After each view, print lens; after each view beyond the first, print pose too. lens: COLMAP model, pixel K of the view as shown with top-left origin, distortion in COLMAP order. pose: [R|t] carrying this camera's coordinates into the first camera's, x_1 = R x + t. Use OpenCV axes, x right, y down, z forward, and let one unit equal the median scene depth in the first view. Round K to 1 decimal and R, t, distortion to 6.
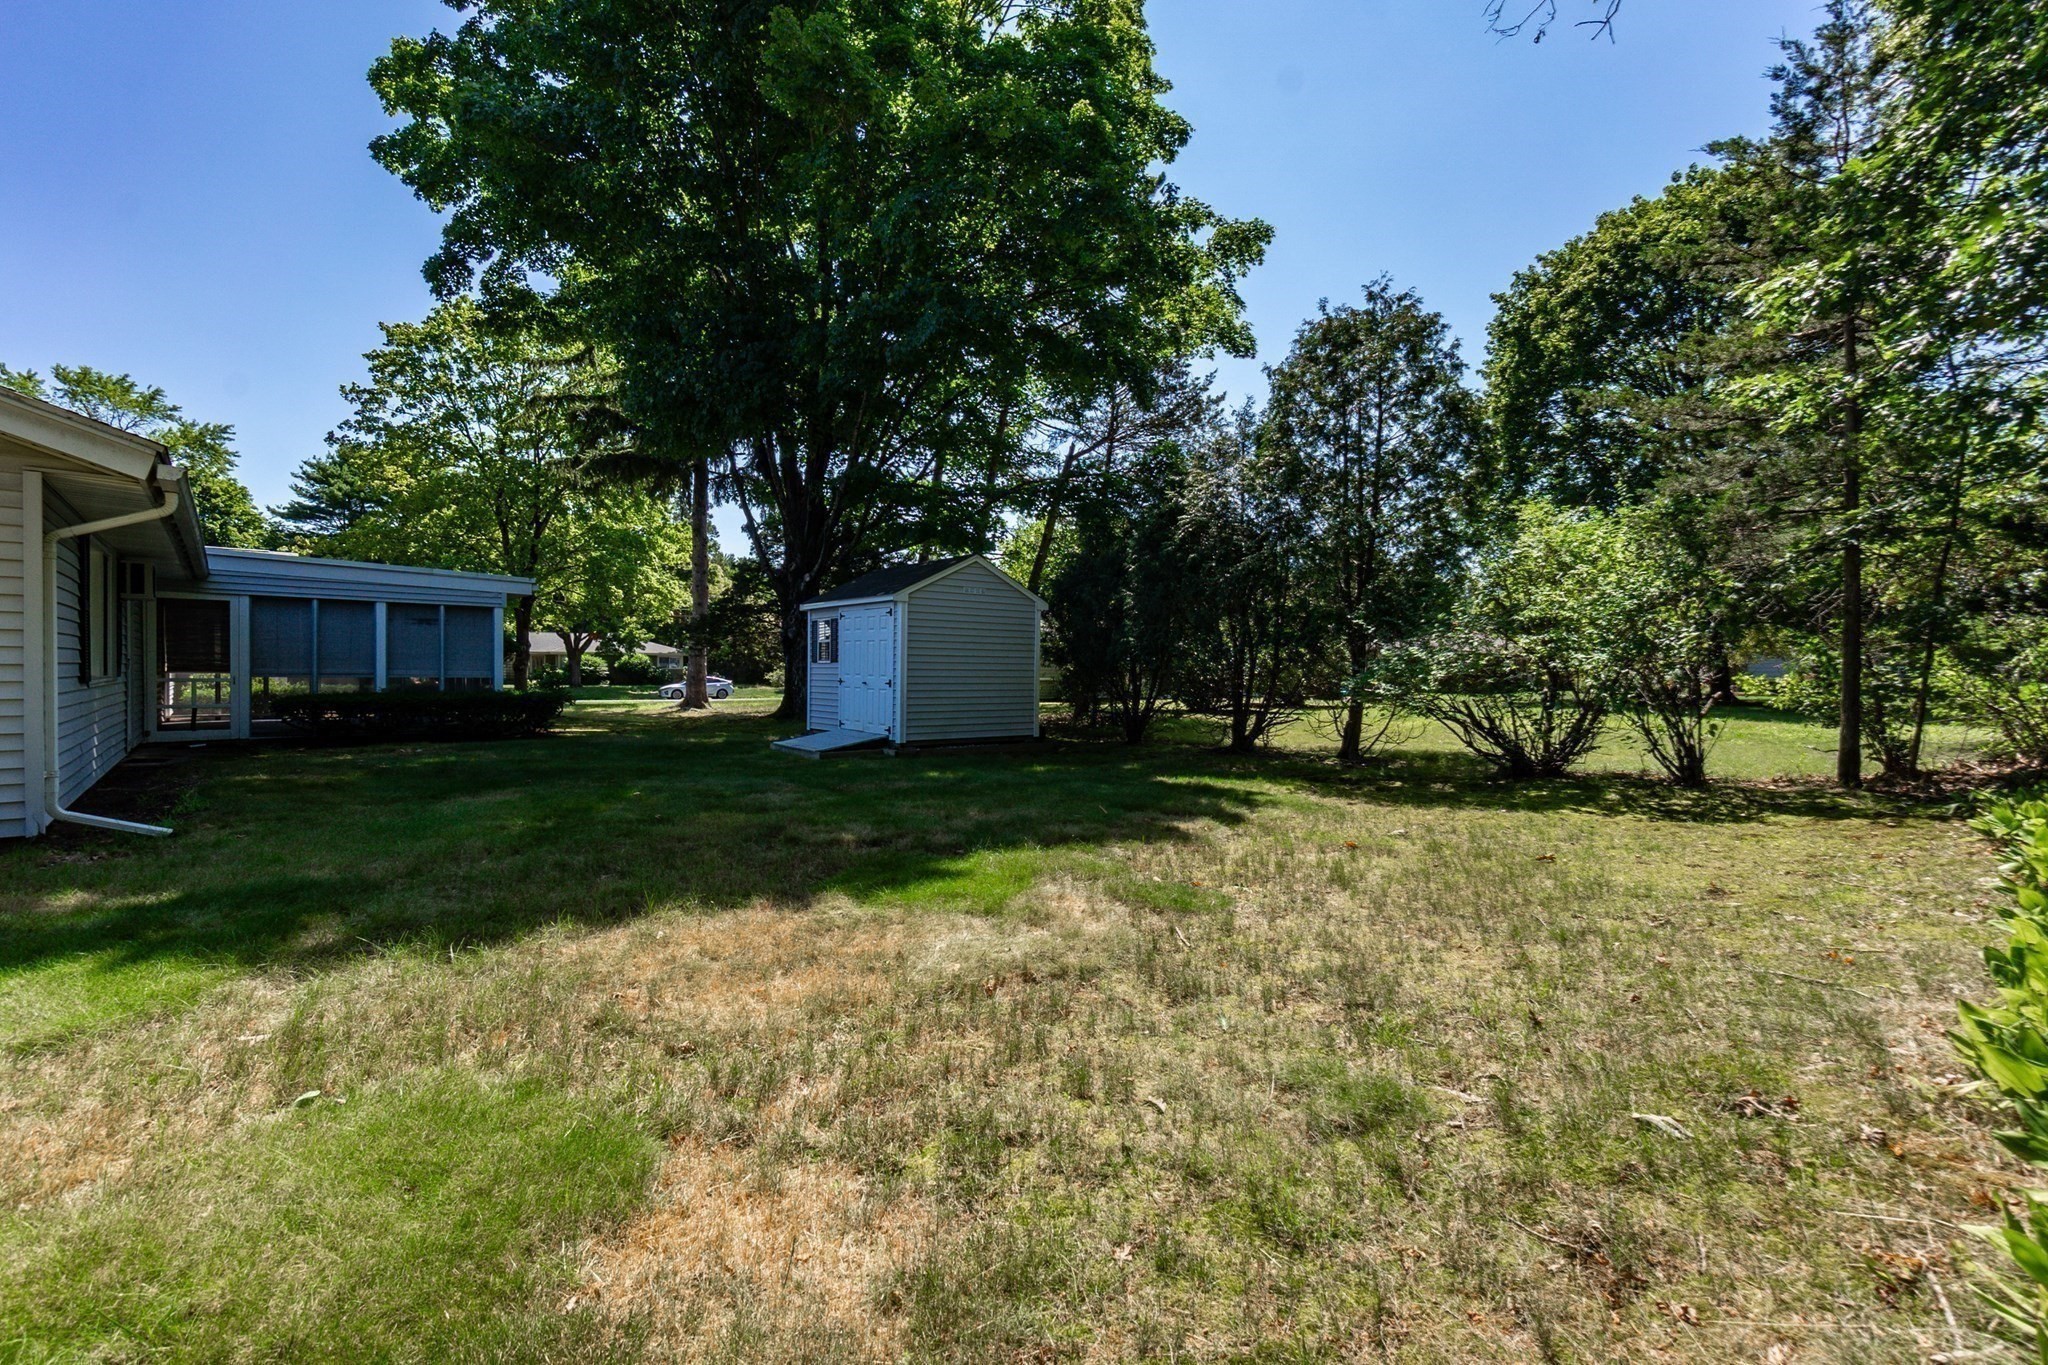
lens RADIAL K [[892.8, 0, 1017.1], [0, 892.8, 686.5], [0, 0, 1]] dist [-0.022332, -0.000501]
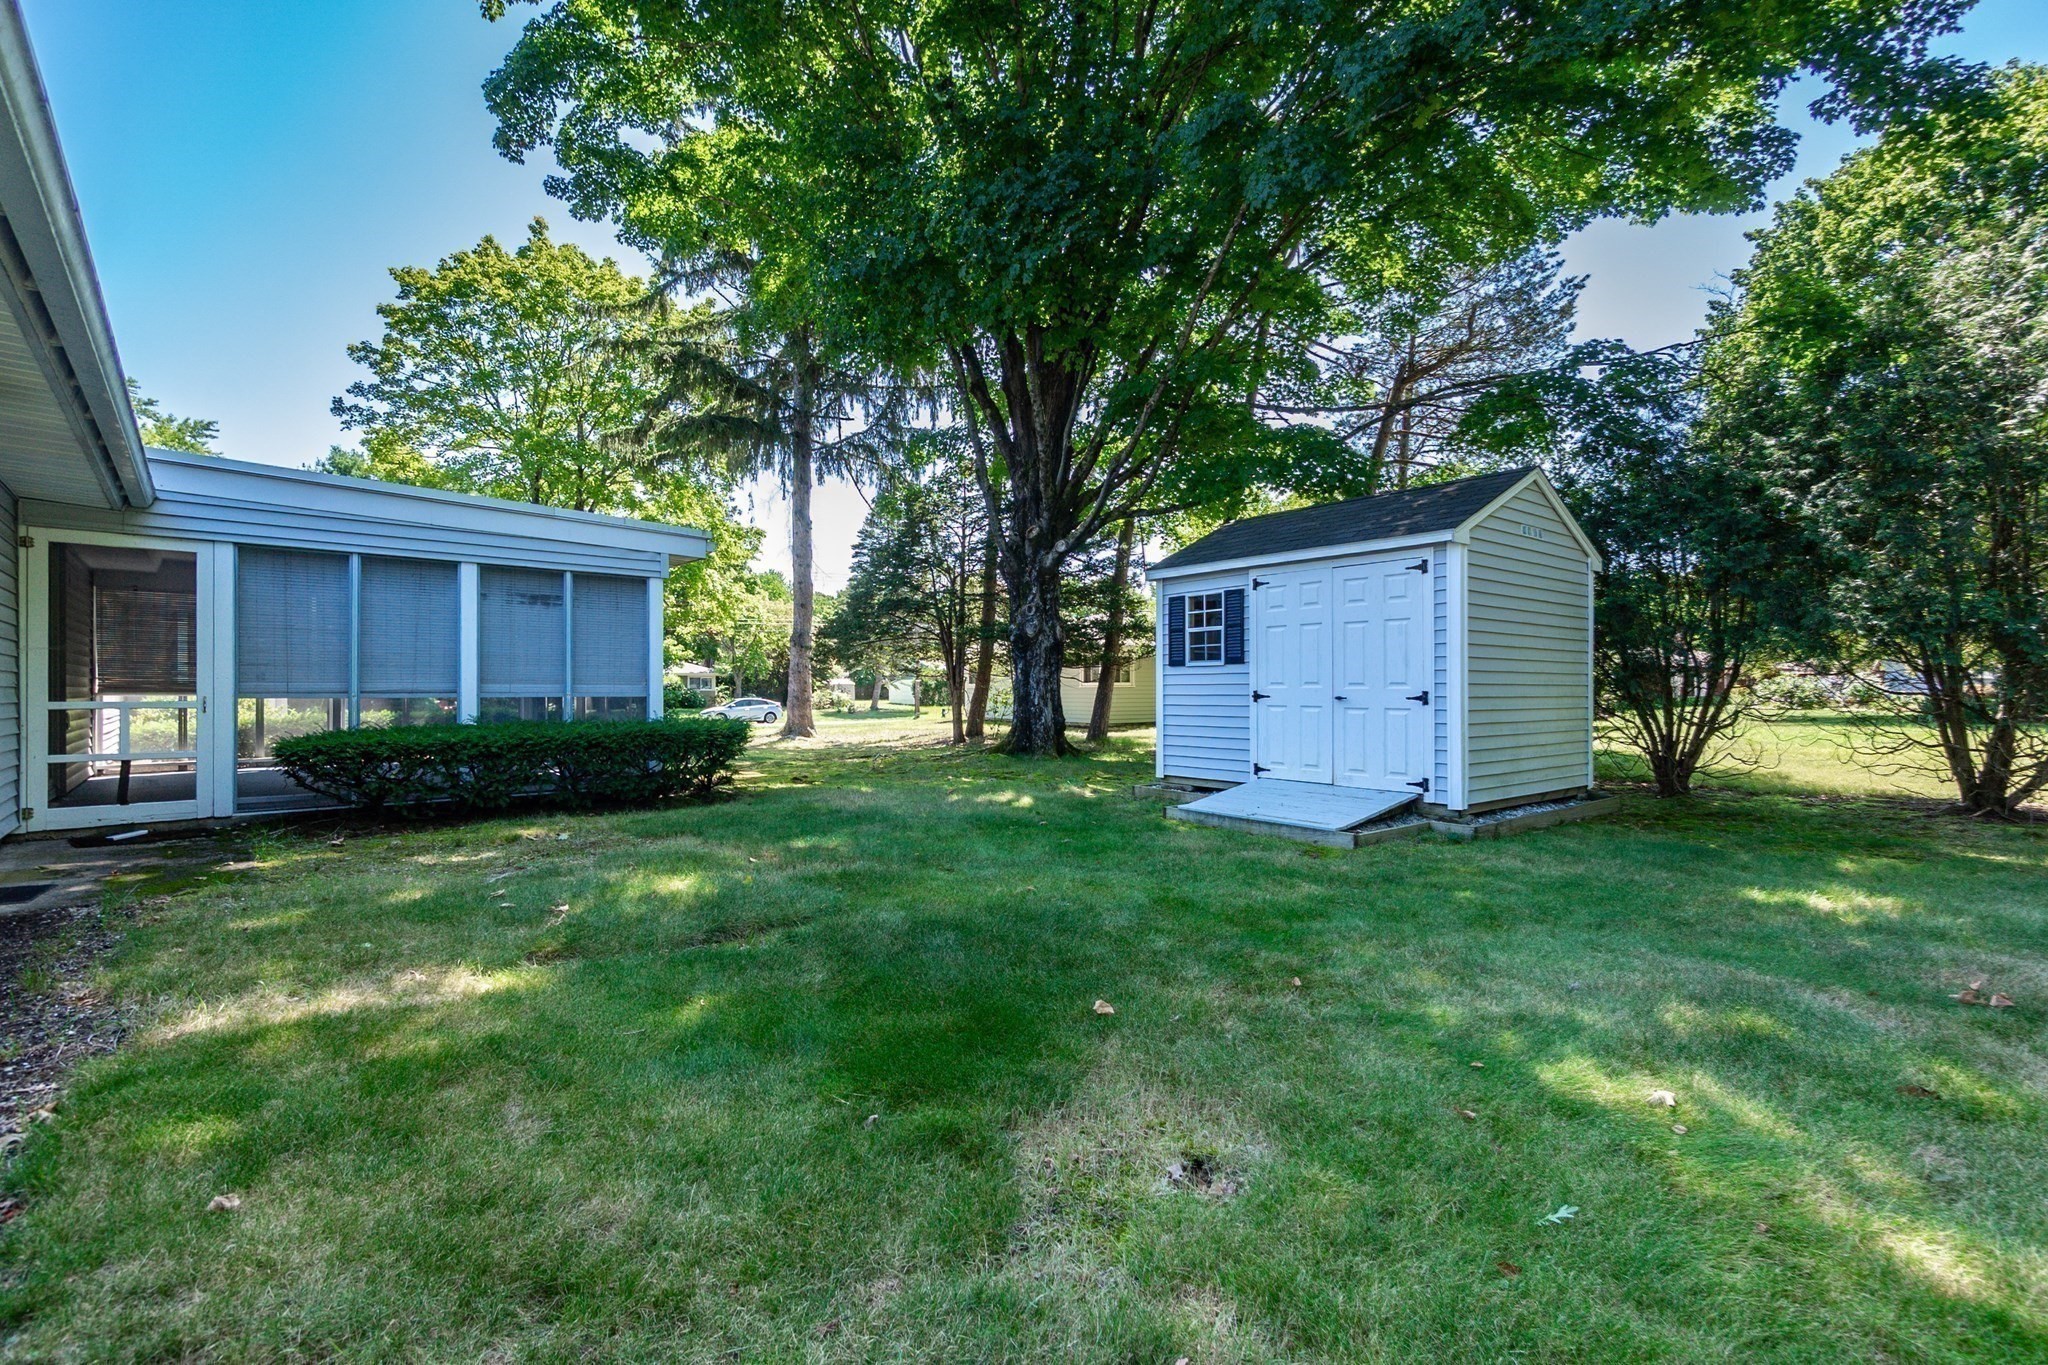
lens RADIAL K [[901.4, 0, 1019.9], [0, 901.4, 688.5], [0, 0, 1]] dist [-0.029980, 0.000144]
pose [[0.999869, -0.010945, 0.011892, -0.365113], [0.011177, 0.999744, -0.019688, -0.000765], [-0.011674, 0.019818, 0.999735, 0.416762]]
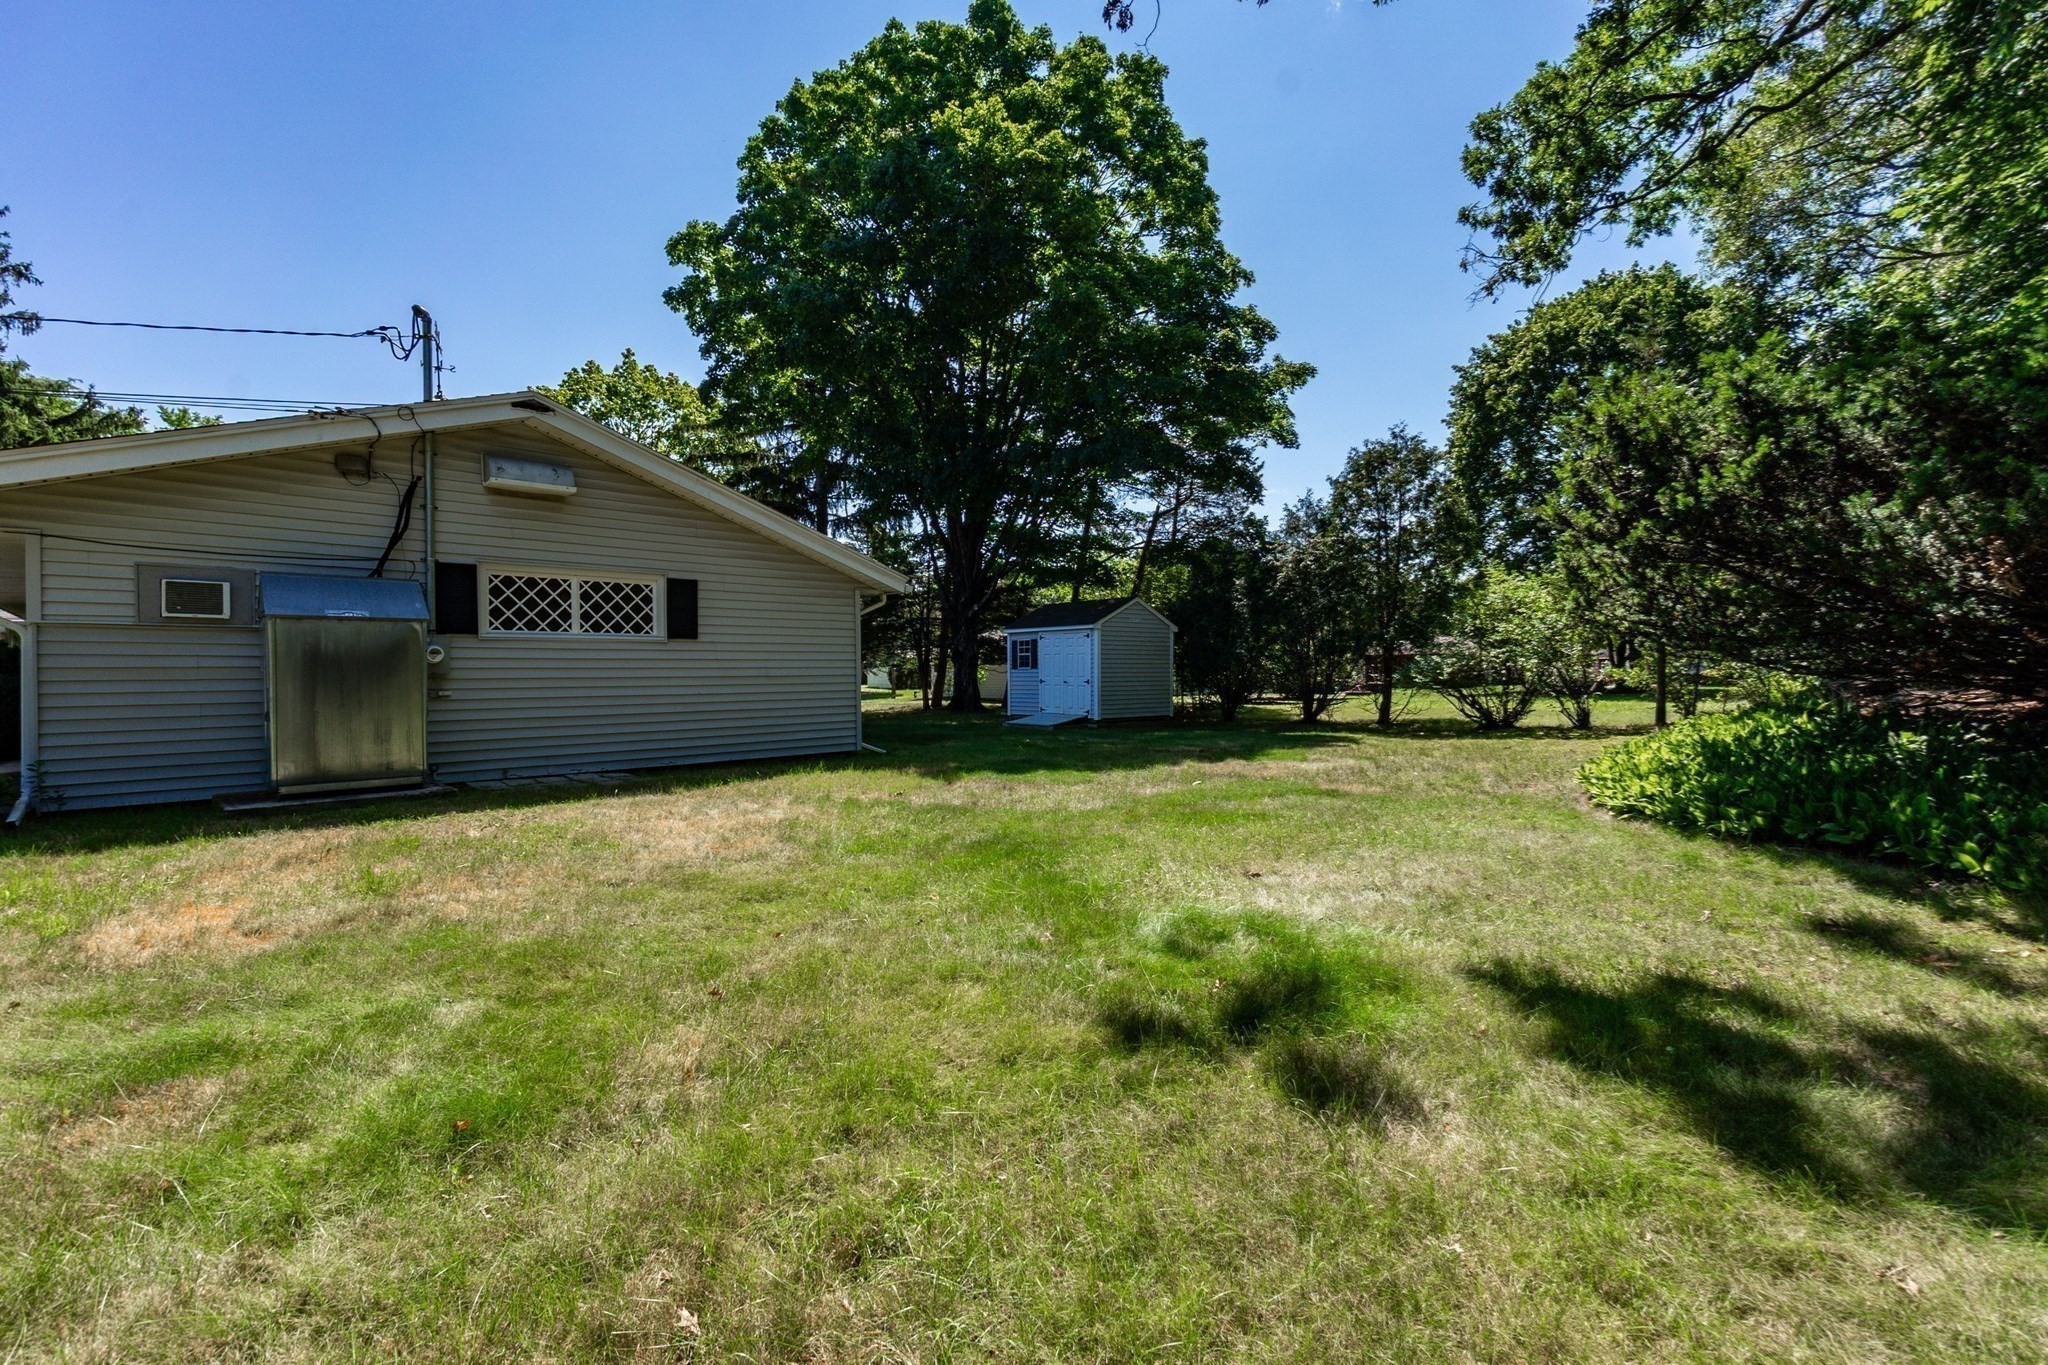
lens RADIAL K [[901.4, 0, 1019.9], [0, 901.4, 688.5], [0, 0, 1]] dist [-0.029980, 0.000144]
pose [[0.998823, -0.012513, 0.046857, -0.311249], [0.012665, 0.999915, -0.002960, 0.010999], [-0.046816, 0.003550, 0.998897, -0.505976]]
